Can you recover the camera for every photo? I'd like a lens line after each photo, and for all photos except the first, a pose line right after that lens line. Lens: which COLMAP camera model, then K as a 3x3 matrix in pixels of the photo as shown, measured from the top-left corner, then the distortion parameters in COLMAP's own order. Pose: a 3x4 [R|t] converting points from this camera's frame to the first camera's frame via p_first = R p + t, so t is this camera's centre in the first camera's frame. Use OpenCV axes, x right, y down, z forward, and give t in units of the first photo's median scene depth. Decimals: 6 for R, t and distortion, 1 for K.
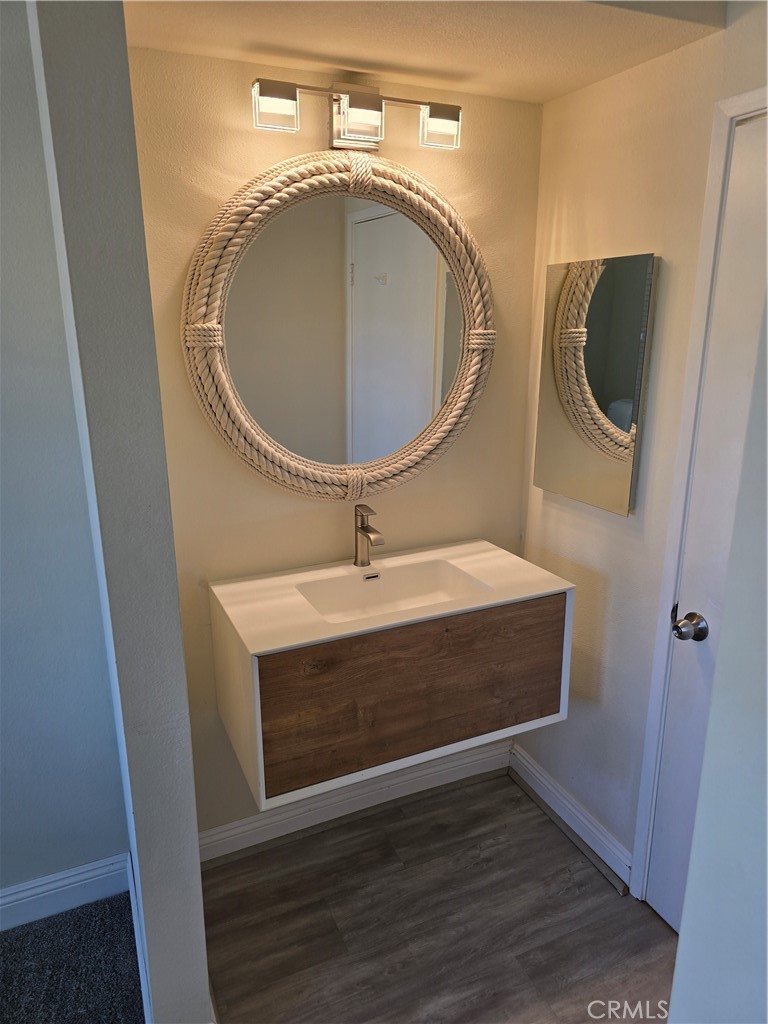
lens RADIAL K [[694.3, 0, 384.0], [0, 694.3, 512.3], [0, 0, 1]] dist [0.056060, -0.043686]
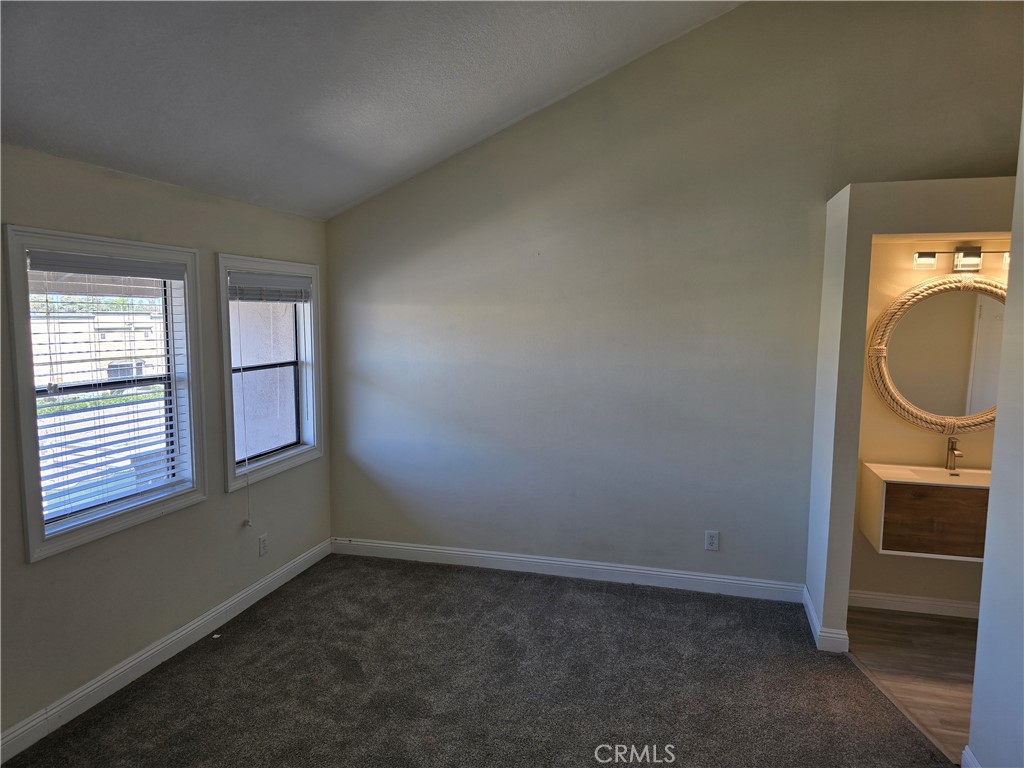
lens RADIAL K [[694.3, 0, 513.0], [0, 694.3, 389.3], [0, 0, 1]] dist [0.056060, -0.043686]
pose [[0.774094, 0.081103, -0.627854, 0.284745], [-0.184233, 0.977695, -0.100851, 0.332493], [0.605671, 0.193739, 0.771769, -1.526068]]
